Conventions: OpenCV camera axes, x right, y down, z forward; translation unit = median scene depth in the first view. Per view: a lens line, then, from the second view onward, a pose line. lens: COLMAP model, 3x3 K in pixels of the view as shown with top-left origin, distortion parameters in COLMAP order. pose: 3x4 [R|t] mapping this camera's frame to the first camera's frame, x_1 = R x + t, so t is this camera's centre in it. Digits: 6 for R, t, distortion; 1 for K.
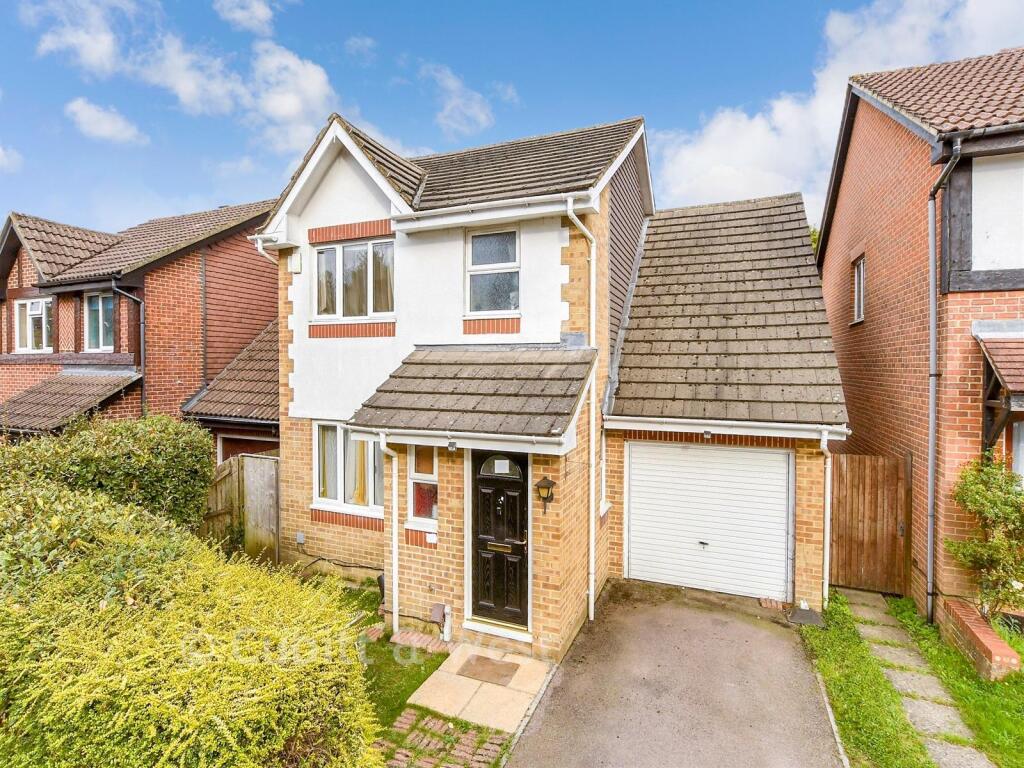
lens RADIAL K [[568.7, 0, 510.8], [0, 568.7, 378.3], [0, 0, 1]] dist [-0.021230, 0.003255]
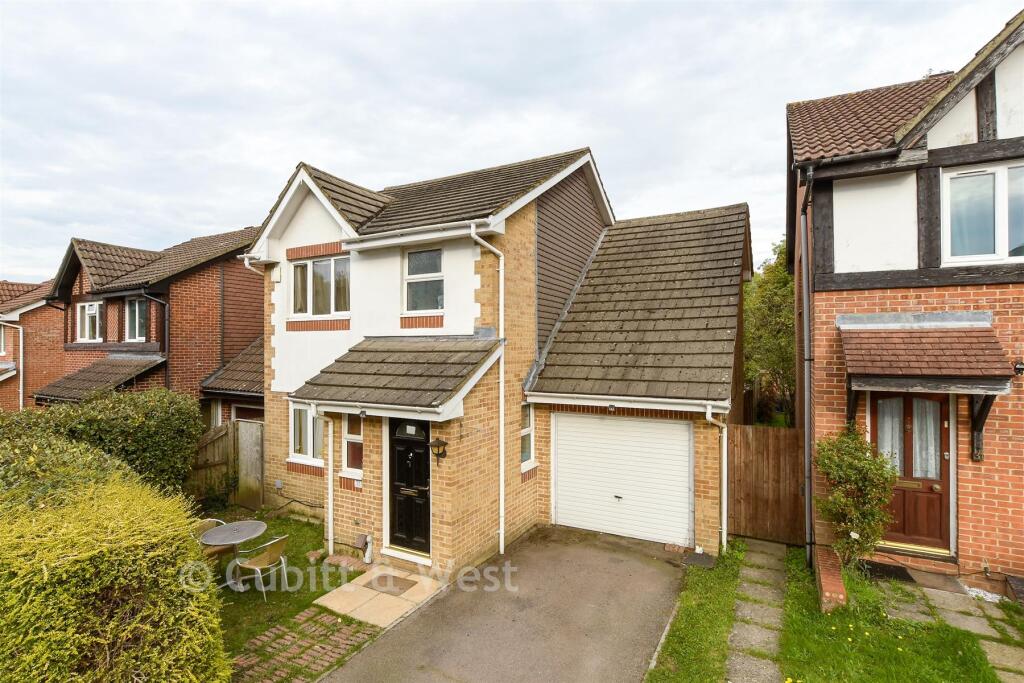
lens RADIAL K [[487.8, 0, 511.1], [0, 487.8, 348.6], [0, 0, 1]] dist [-0.017644, 0.000499]
pose [[0.998163, 0.000775, -0.060583, 0.229904], [-0.002104, 0.999758, -0.021876, -0.007032], [0.060551, 0.021964, 0.997923, -0.091113]]
